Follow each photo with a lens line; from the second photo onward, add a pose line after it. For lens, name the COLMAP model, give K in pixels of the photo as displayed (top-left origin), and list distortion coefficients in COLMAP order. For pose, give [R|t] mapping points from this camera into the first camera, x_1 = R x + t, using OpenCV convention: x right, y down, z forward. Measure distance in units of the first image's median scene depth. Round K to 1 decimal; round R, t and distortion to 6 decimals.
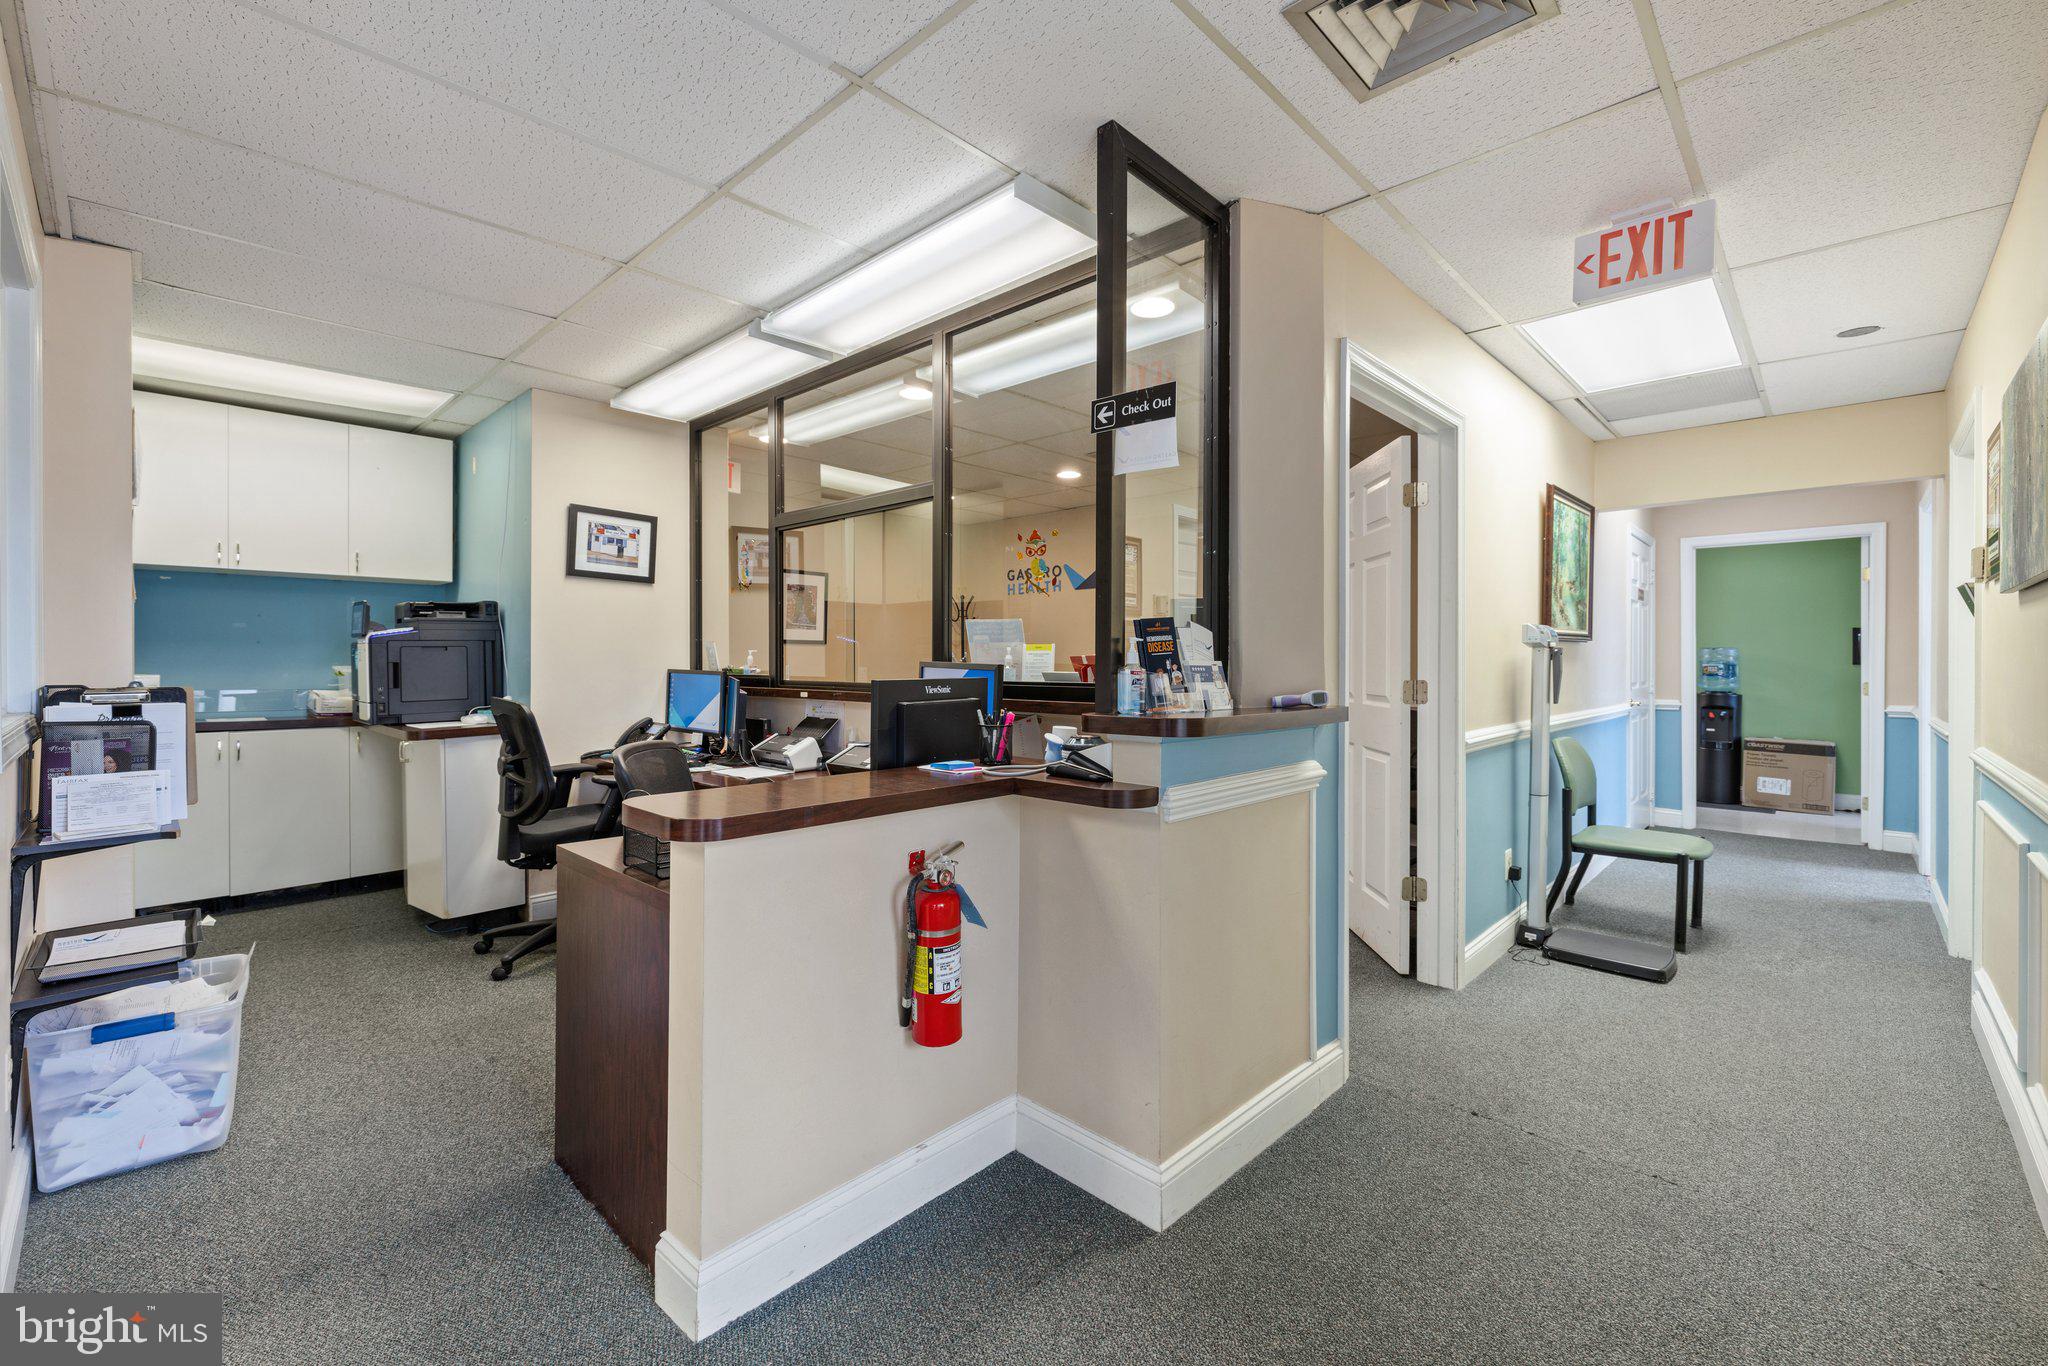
lens RADIAL K [[879.4, 0, 990.8], [0, 879.4, 681.5], [0, 0, 1]] dist [-0.003200, 0.000047]
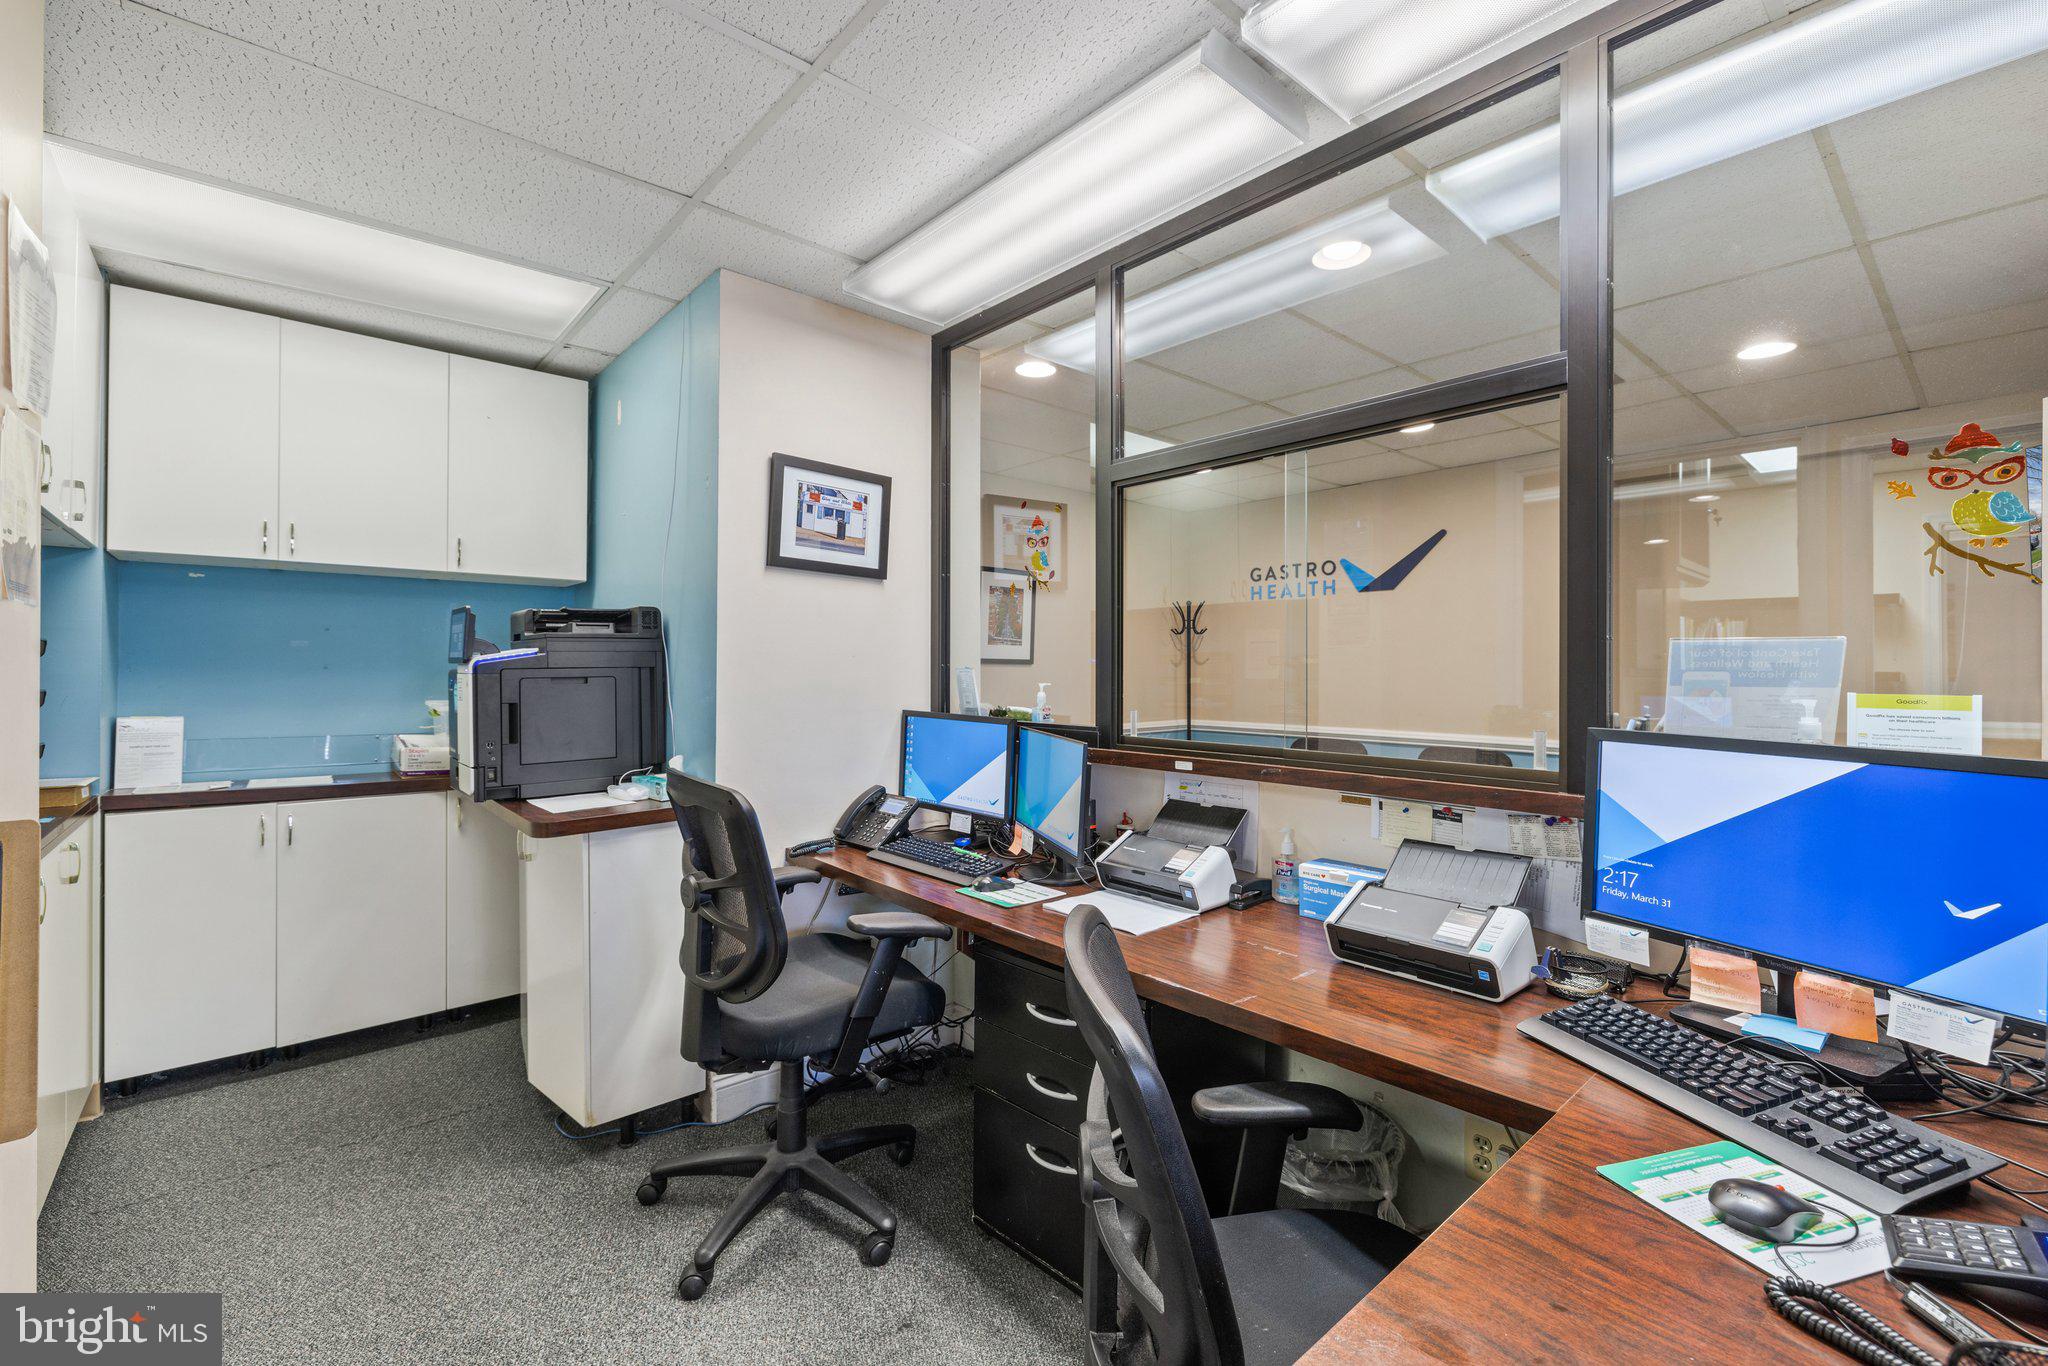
lens RADIAL K [[852.5, 0, 959.3], [0, 852.5, 685.0], [0, 0, 1]] dist [-0.002405, -0.000343]
pose [[0.995111, 0.004392, -0.098663, -0.280509], [-0.005087, 0.999964, -0.006791, -0.030787], [0.098630, 0.007260, 0.995098, 0.397256]]
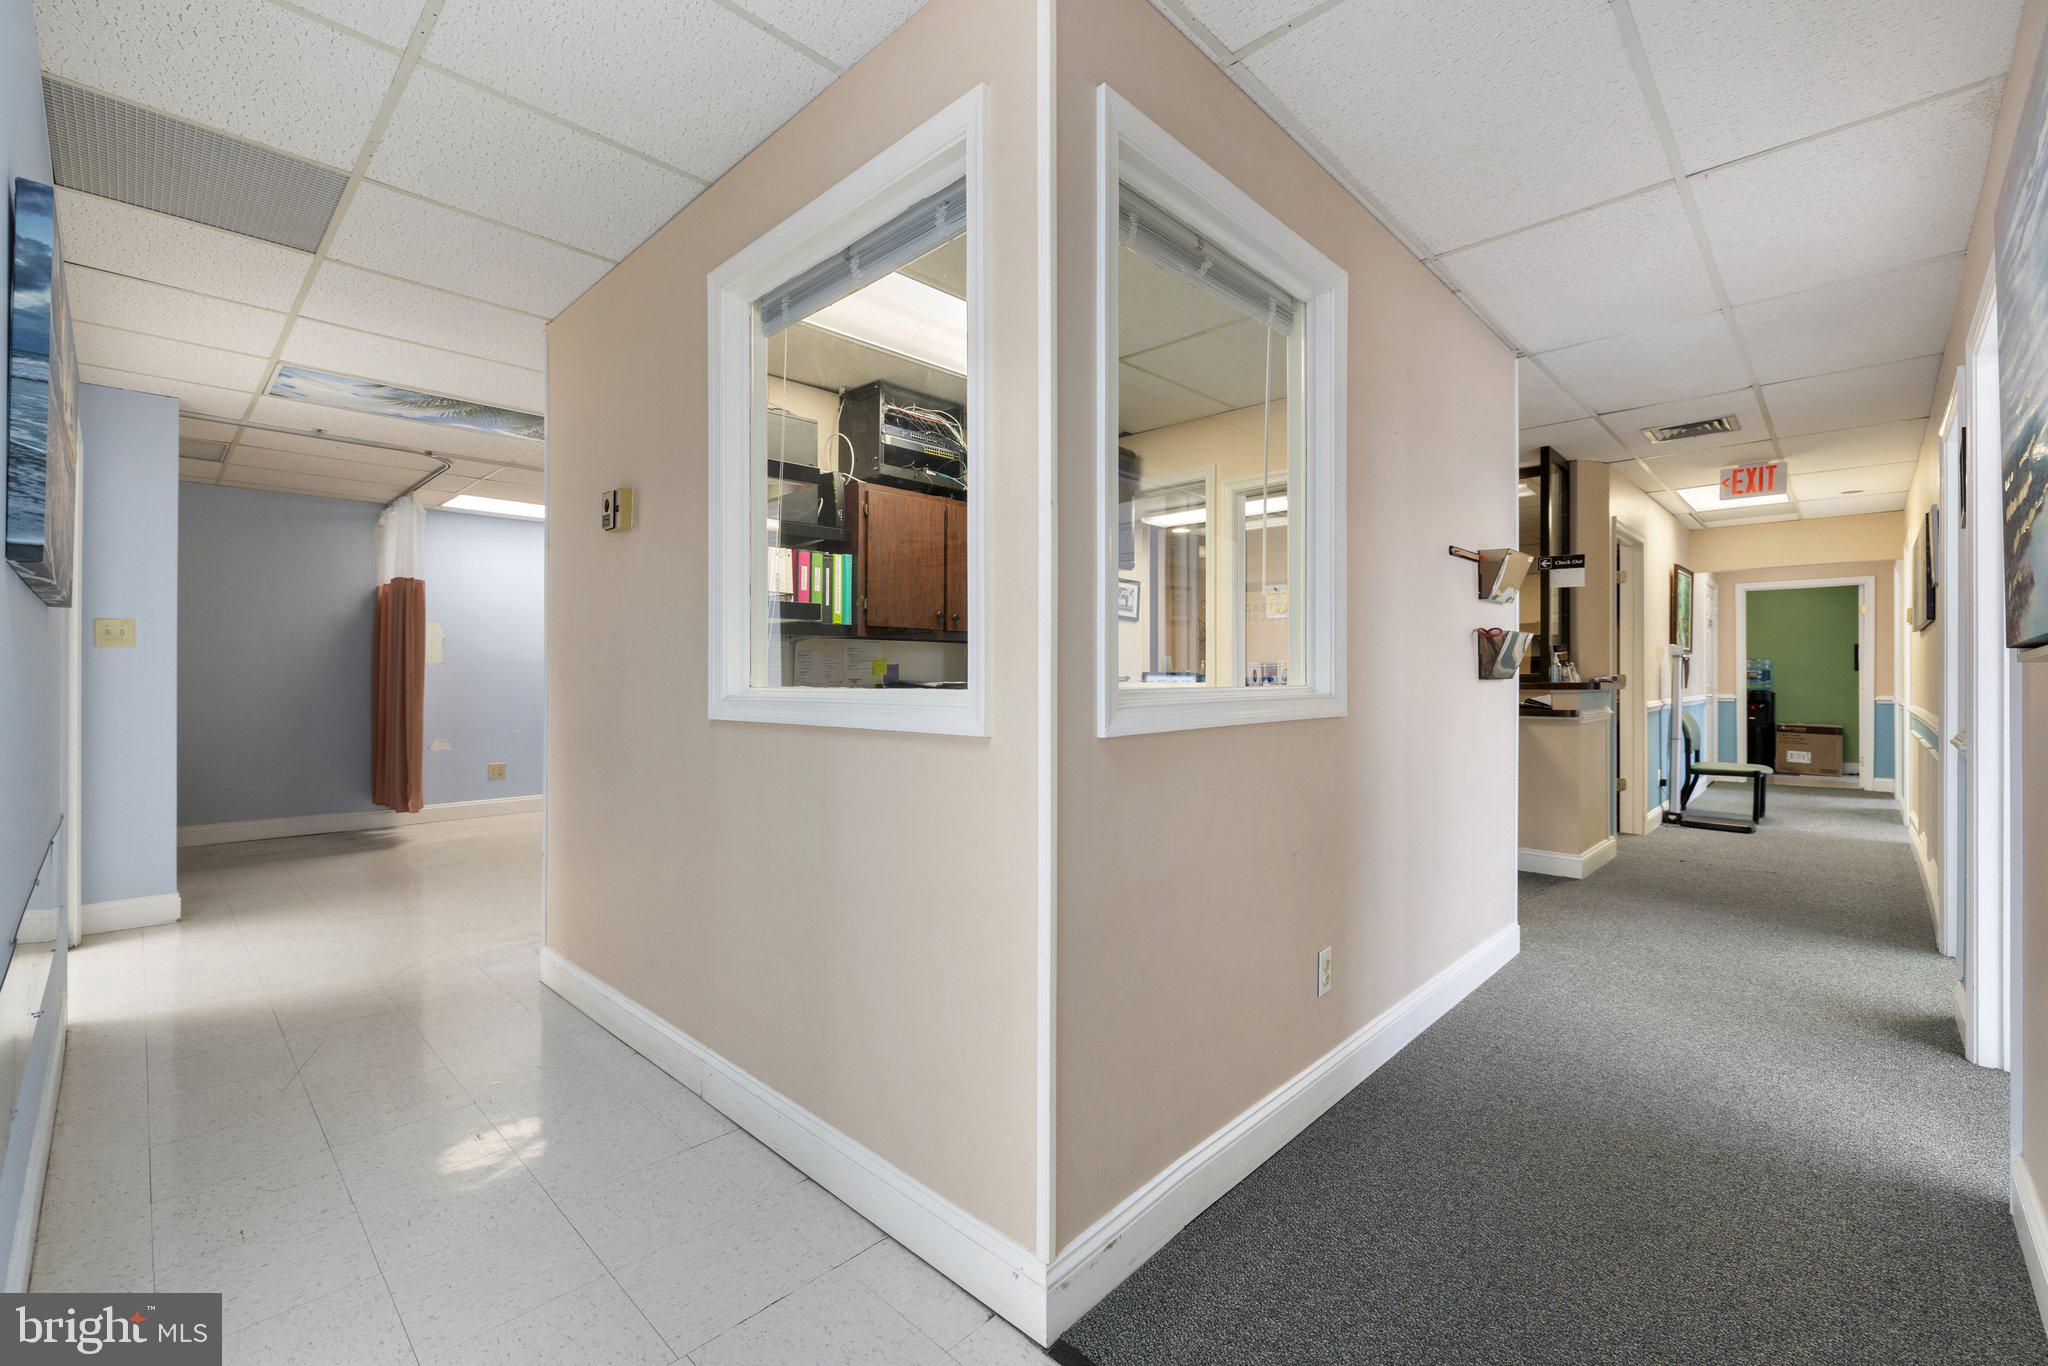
lens RADIAL K [[866.1, 0, 1013.9], [0, 866.1, 698.0], [0, 0, 1]] dist [-0.000014, -0.000178]
pose [[0.999995, -0.002552, 0.002013, -0.659598], [0.002550, 0.999996, 0.001115, 0.034491], [-0.002016, -0.001110, 0.999997, -0.692442]]
